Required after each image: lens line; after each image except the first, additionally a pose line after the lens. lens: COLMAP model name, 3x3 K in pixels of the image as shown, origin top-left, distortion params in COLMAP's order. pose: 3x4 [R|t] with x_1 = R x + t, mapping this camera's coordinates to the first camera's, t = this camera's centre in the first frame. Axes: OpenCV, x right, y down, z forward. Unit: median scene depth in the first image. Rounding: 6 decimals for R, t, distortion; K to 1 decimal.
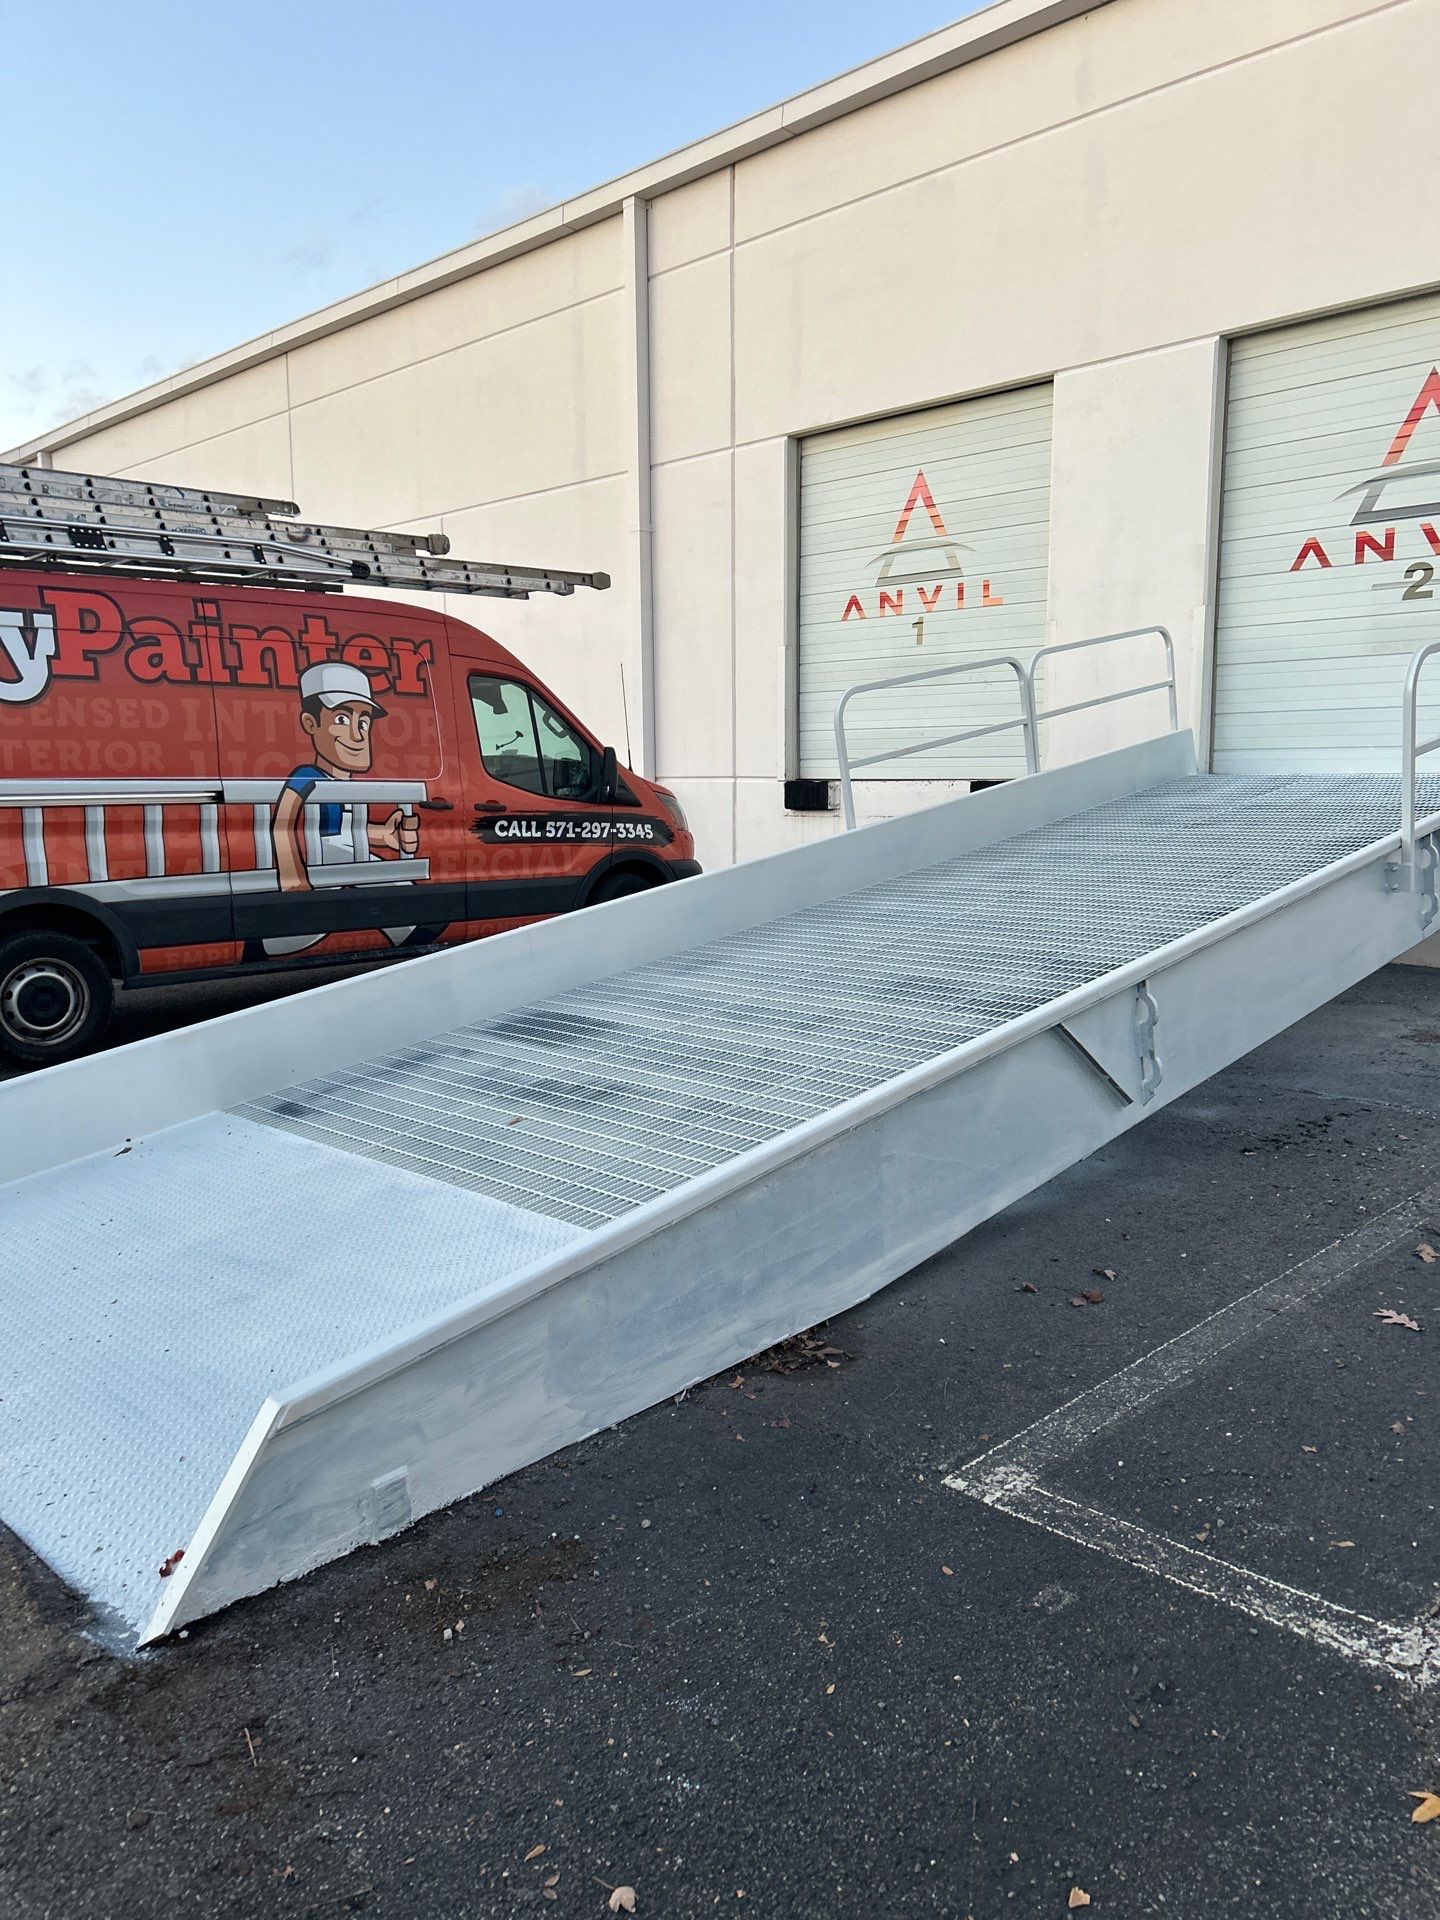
lens RADIAL K [[1407.2, 0, 732.6], [0, 1407.2, 962.5], [0, 0, 1]] dist [0.030095, -0.001676]
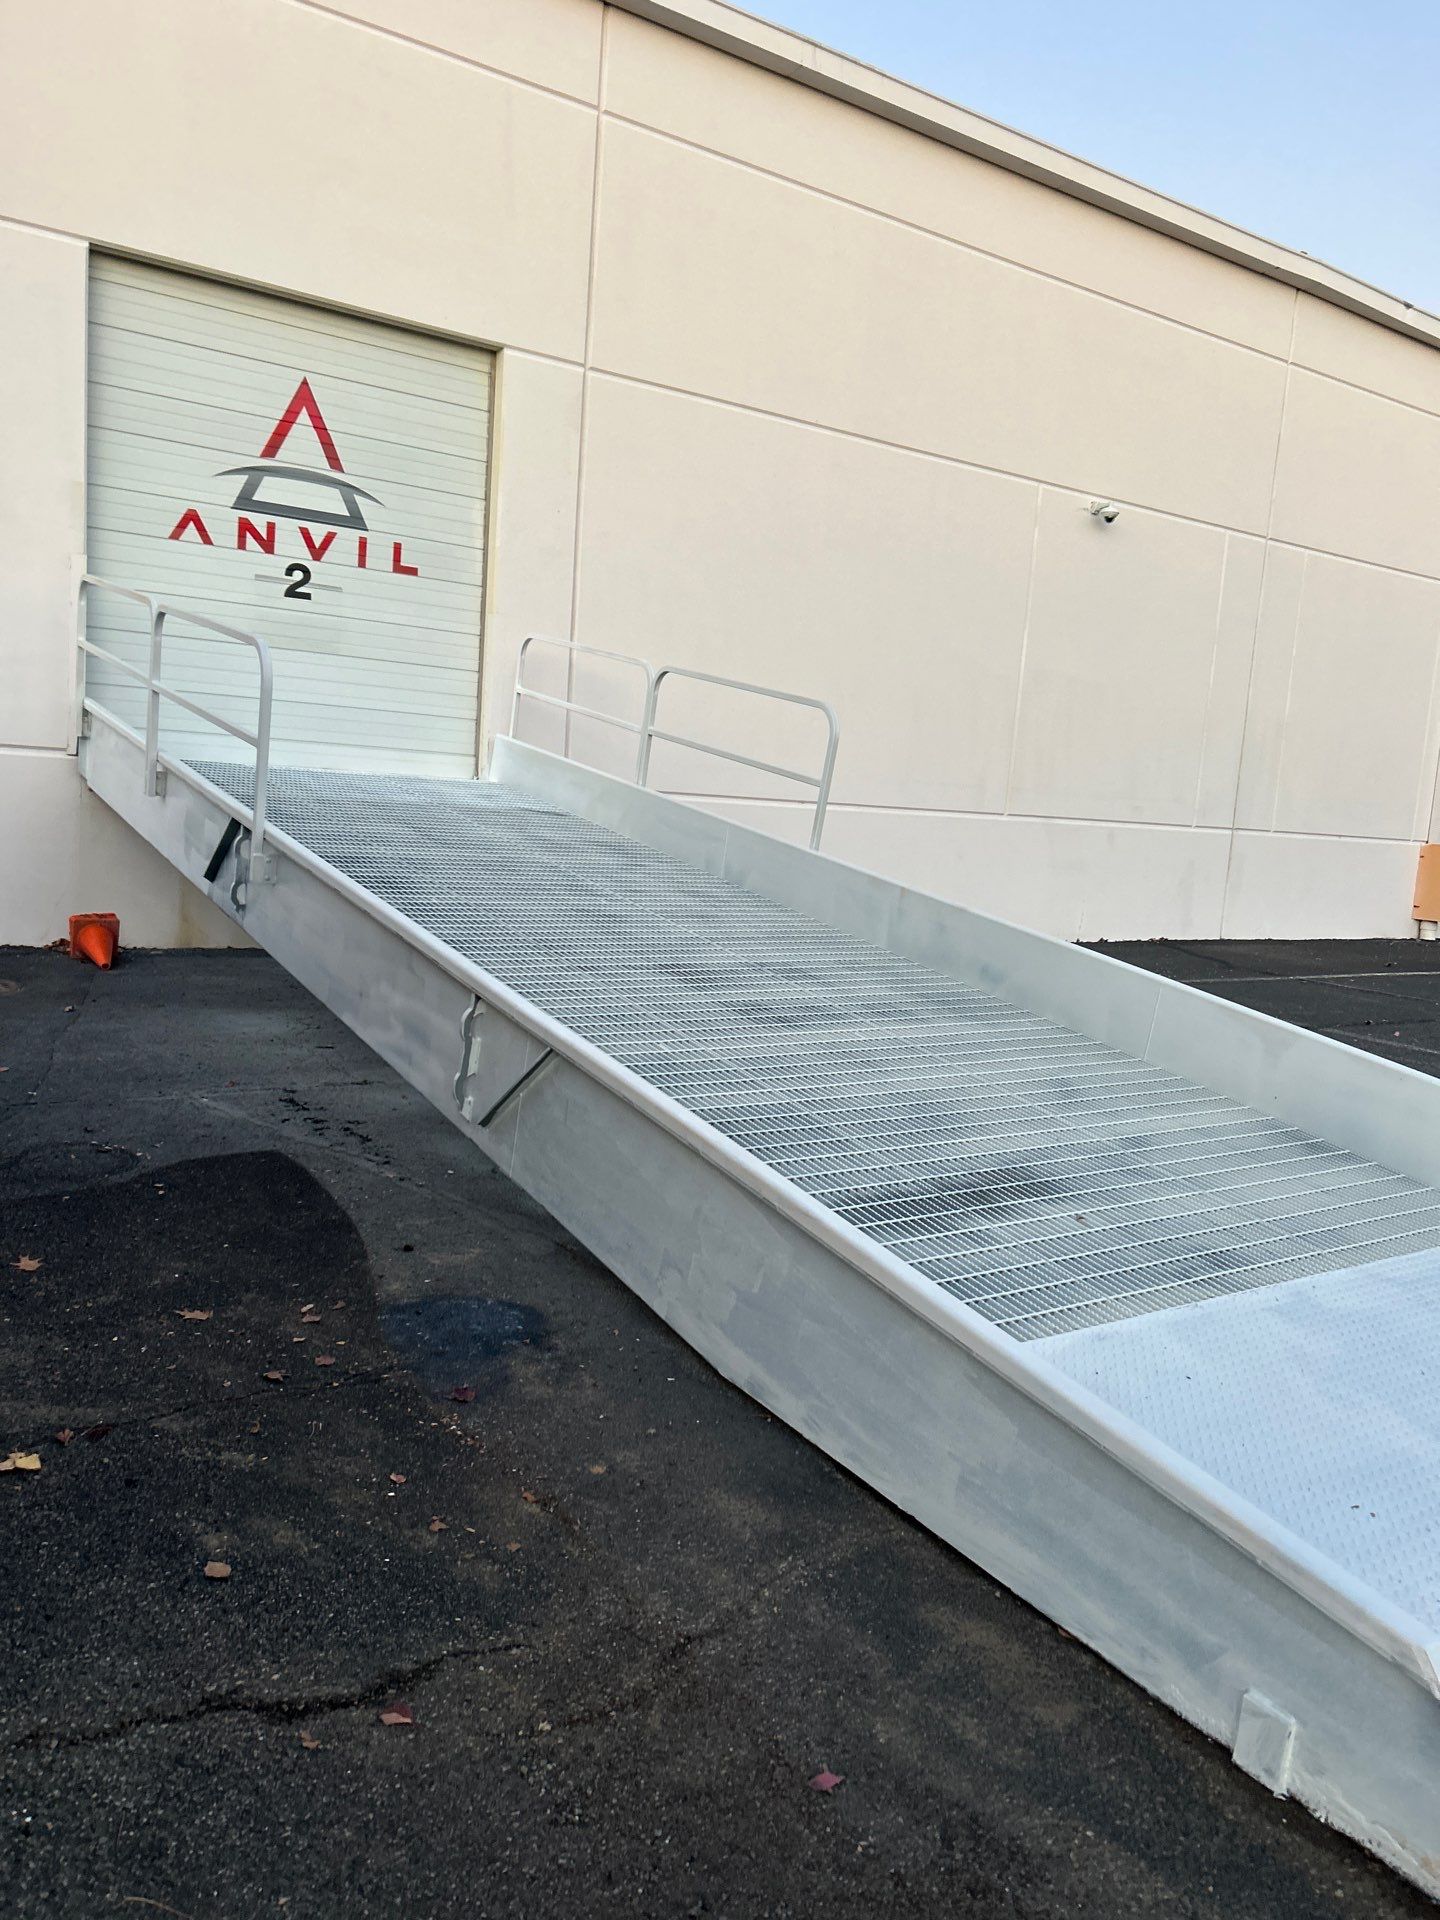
lens RADIAL K [[1407.2, 0, 729.7], [0, 1407.2, 952.4], [0, 0, 1]] dist [0.030095, -0.001676]
pose [[0.196163, -0.097330, 0.975729, -0.474586], [0.067281, 0.994053, 0.085632, -0.063924], [-0.978260, 0.048850, 0.201544, 0.480720]]
